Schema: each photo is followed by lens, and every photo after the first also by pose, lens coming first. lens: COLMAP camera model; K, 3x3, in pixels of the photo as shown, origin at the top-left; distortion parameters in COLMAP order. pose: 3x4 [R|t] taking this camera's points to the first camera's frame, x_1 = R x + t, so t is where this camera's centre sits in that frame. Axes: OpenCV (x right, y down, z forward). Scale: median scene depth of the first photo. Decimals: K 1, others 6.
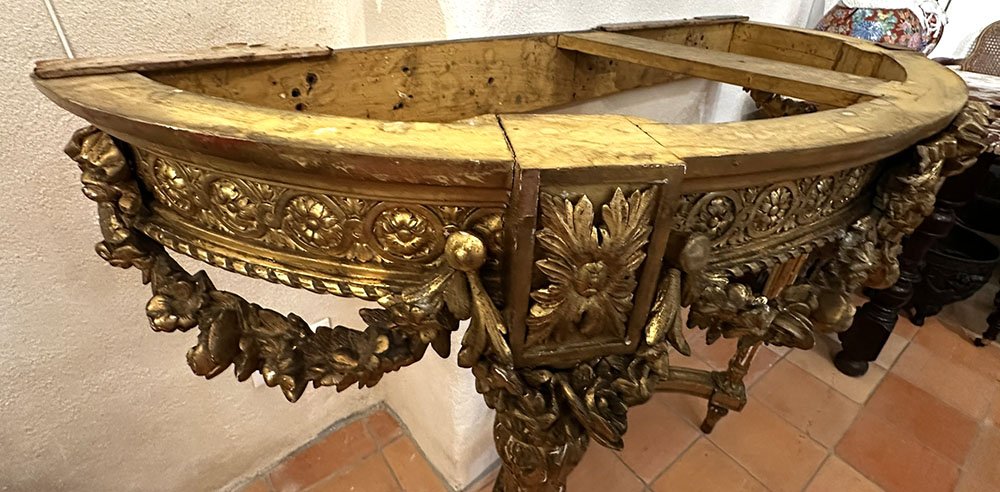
lens RADIAL K [[460.1, 0, 523.8], [0, 460.1, 217.1], [0, 0, 1]] dist [-0.000088, 0.000158]
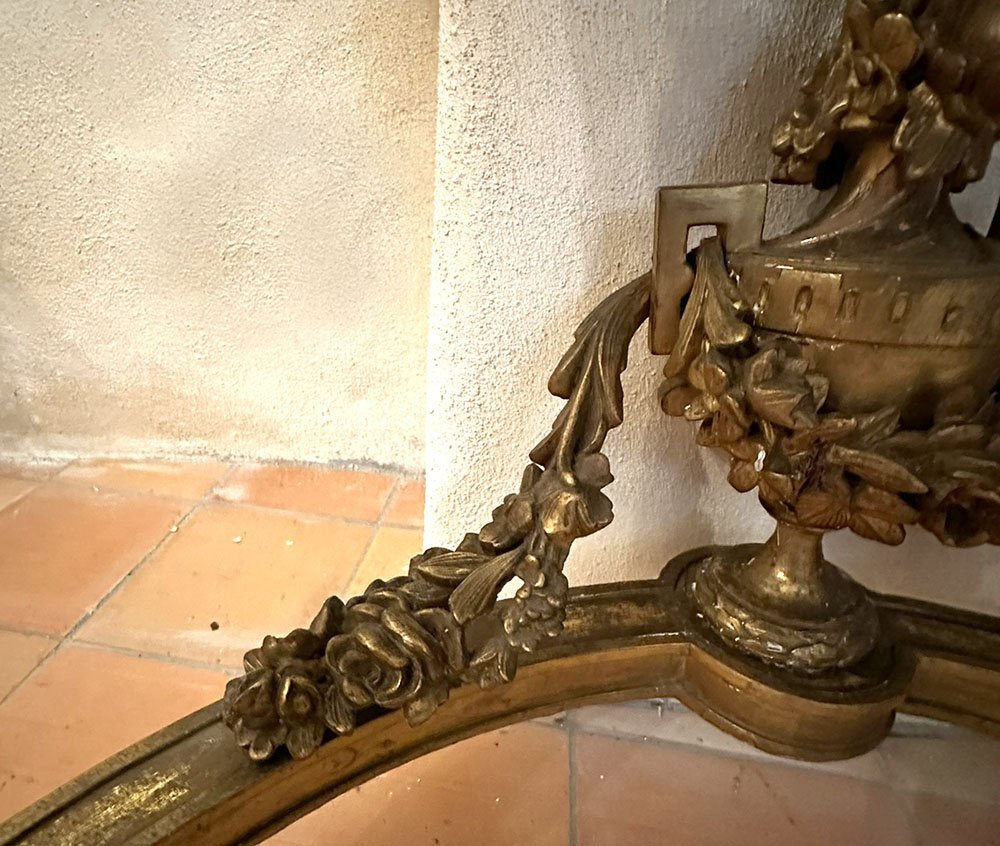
lens RADIAL K [[593.9, 0, 447.1], [0, 593.9, 440.4], [0, 0, 1]] dist [-0.004142, 0.000740]
pose [[0.644828, 0.315224, -0.696298, 0.286562], [-0.358278, 0.929369, 0.088944, 0.696570], [0.675154, 0.192115, 0.712221, 1.207085]]
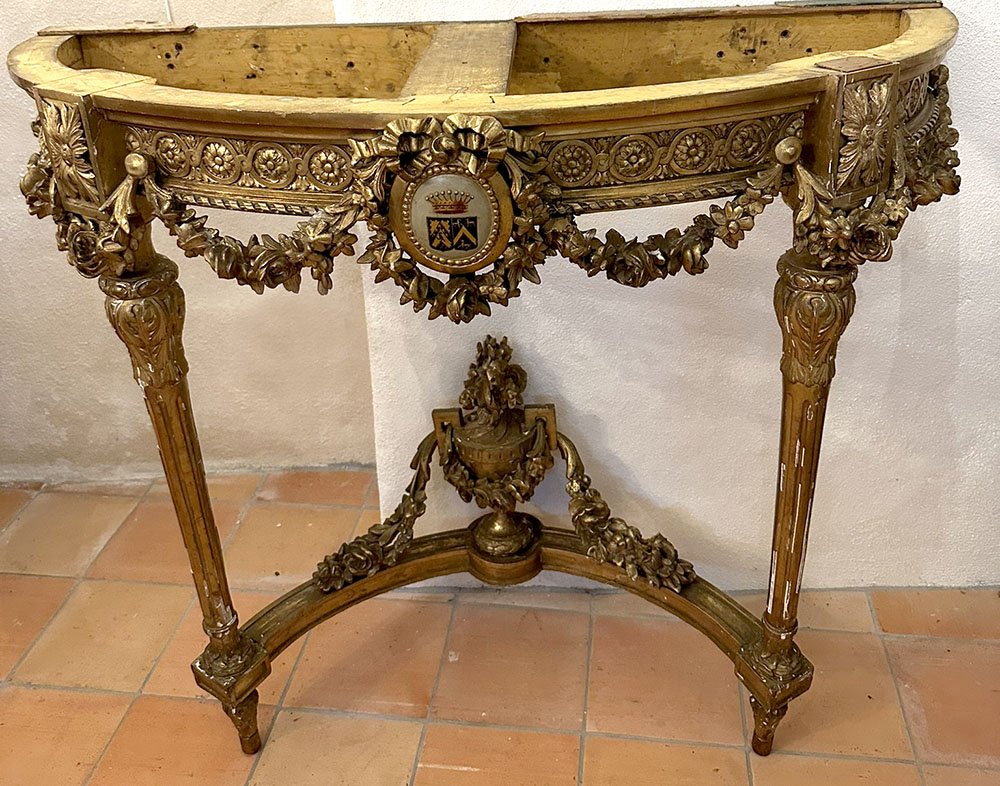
lens RADIAL K [[944.5, 0, 502.6], [0, 944.5, 233.6], [0, 0, 1]] dist [0.159197, -0.342140]
pose [[0.679999, 0.199175, -0.705642, 1.897039], [-0.288012, 0.957599, -0.007253, -0.018380], [0.674278, 0.208165, 0.708531, -0.220269]]
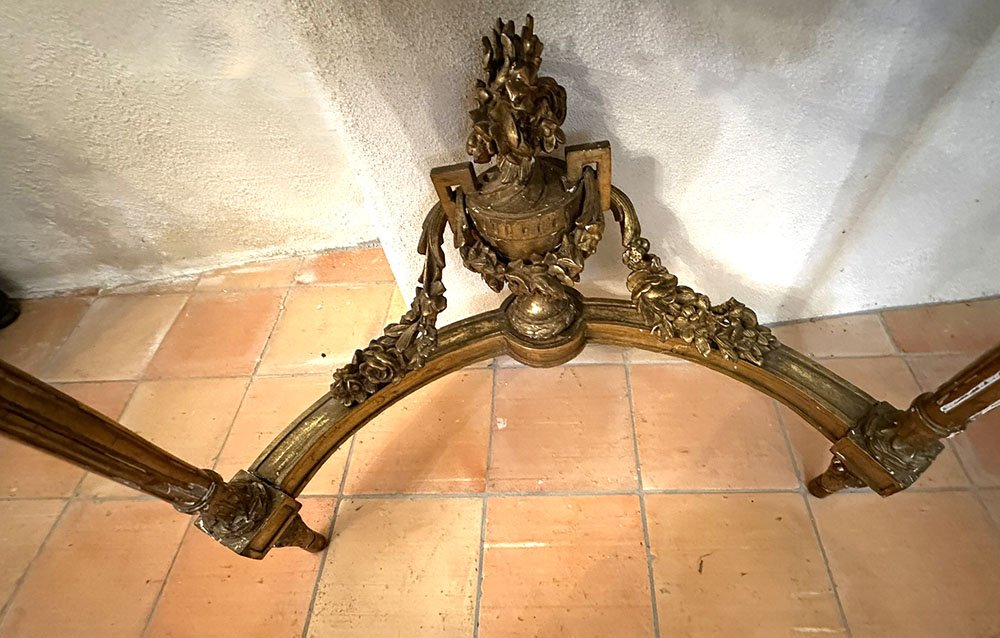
lens RADIAL K [[461.5, 0, 534.8], [0, 461.5, 377.6], [0, 0, 1]] dist [-0.001566, 0.000134]
pose [[0.760382, 0.464389, -0.454052, 0.733212], [-0.207975, 0.836391, 0.507145, 0.332382], [0.615277, -0.291192, 0.732558, 0.984201]]
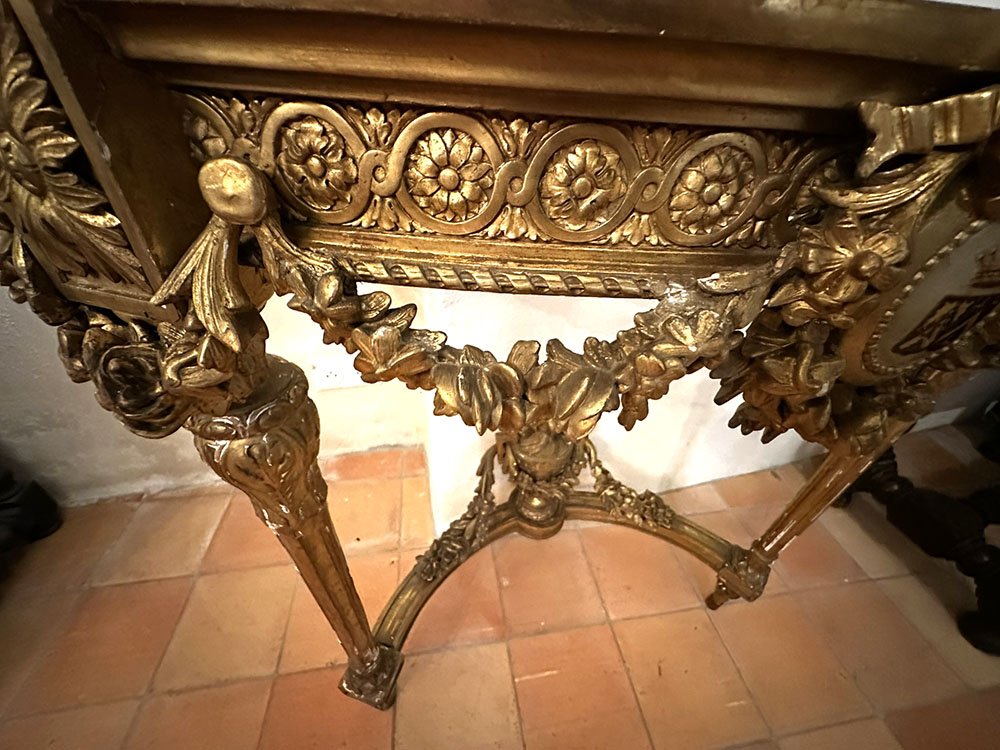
lens RADIAL K [[405.0, 0, 500.0], [0, 405.0, 375.0], [0, 0, 1]] dist [-0.004213, 0.000419]
pose [[0.870149, 0.276904, -0.407634, 0.537109], [-0.240312, 0.960611, 0.139560, 0.083827], [0.430222, -0.023479, 0.902418, 0.345150]]
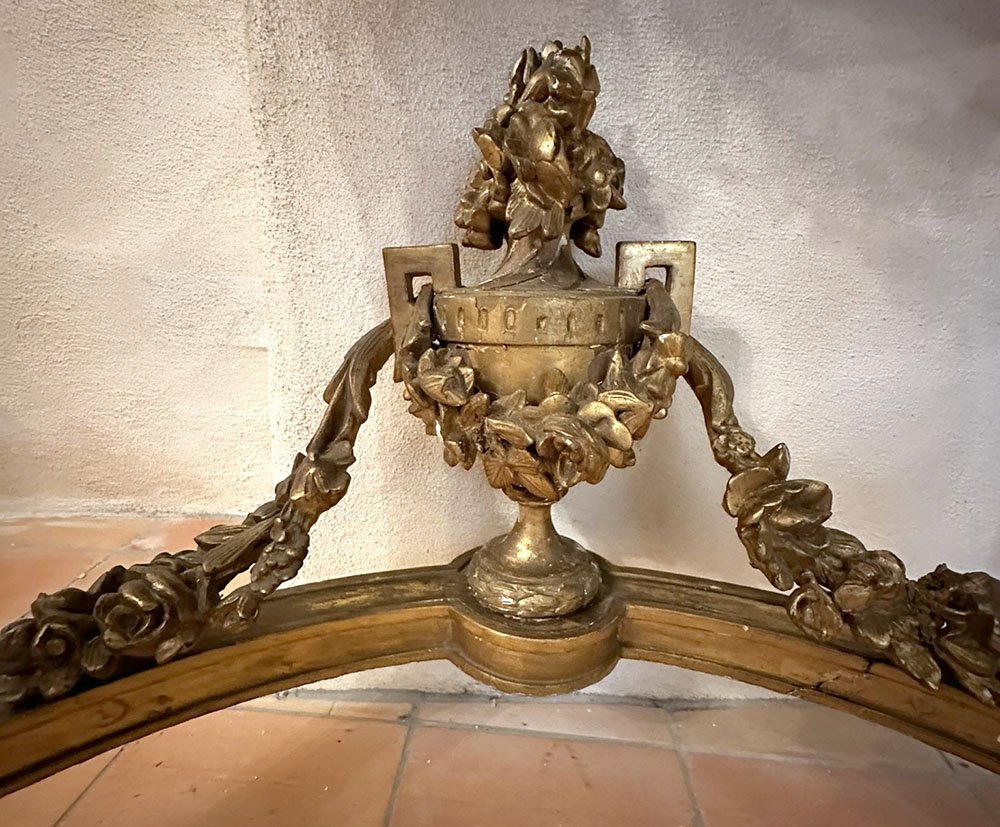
lens RADIAL K [[538.7, 0, 500.6], [0, 538.7, 429.5], [0, 0, 1]] dist [-0.004523, 0.000914]
pose [[0.727873, 0.179408, -0.661827, 0.527504], [-0.335996, 0.934673, -0.116156, 0.705170], [0.597752, 0.306918, 0.740603, 1.314529]]
